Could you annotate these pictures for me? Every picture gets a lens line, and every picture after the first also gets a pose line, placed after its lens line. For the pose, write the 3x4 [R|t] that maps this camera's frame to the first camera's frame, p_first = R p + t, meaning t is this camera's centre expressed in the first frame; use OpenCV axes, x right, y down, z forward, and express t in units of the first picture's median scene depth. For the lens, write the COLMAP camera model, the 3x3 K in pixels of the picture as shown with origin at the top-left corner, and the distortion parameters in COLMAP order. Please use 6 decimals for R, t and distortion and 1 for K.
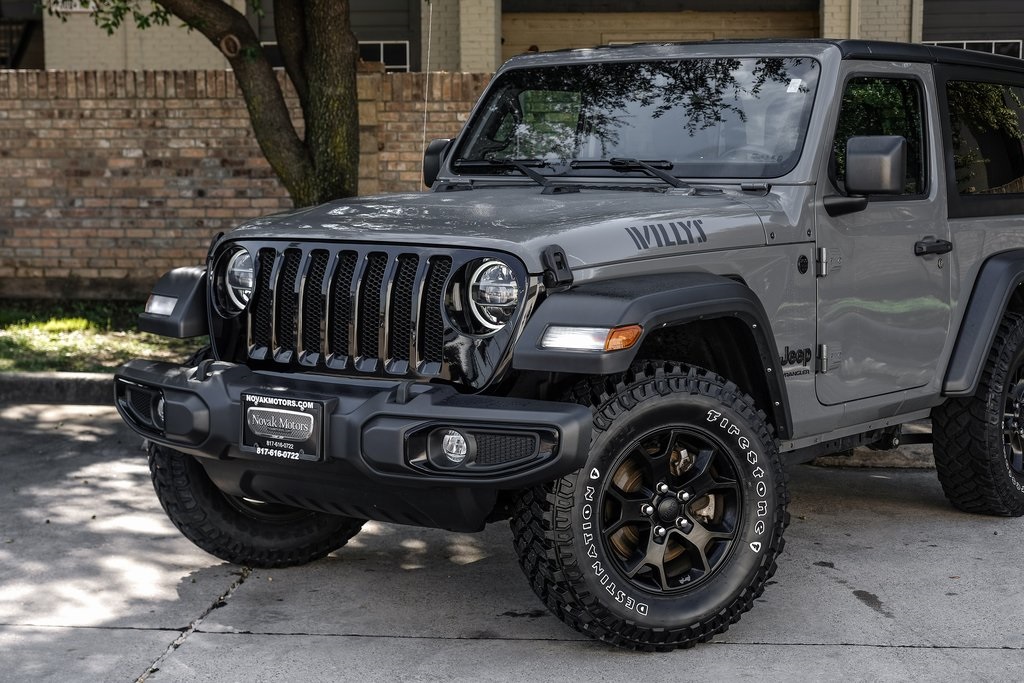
lens RADIAL K [[1791.0, 0, 488.6], [0, 1791.0, 341.8], [0, 0, 1]] dist [-0.024815, 0.357780]
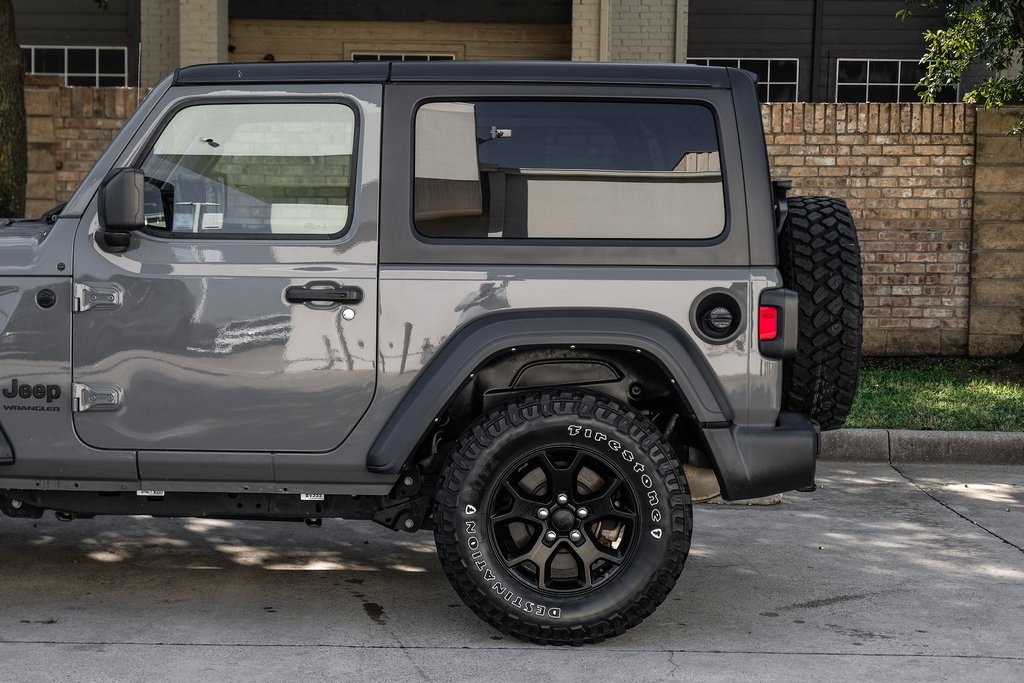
lens RADIAL K [[2078.6, 0, 457.2], [0, 2078.6, 342.7], [0, 0, 1]] dist [0.008152, 0.467090]
pose [[0.997160, 0.008988, 0.074773, 0.066563], [-0.007481, 0.999764, -0.020416, 0.003925], [-0.074938, 0.019799, 0.996992, -0.095236]]
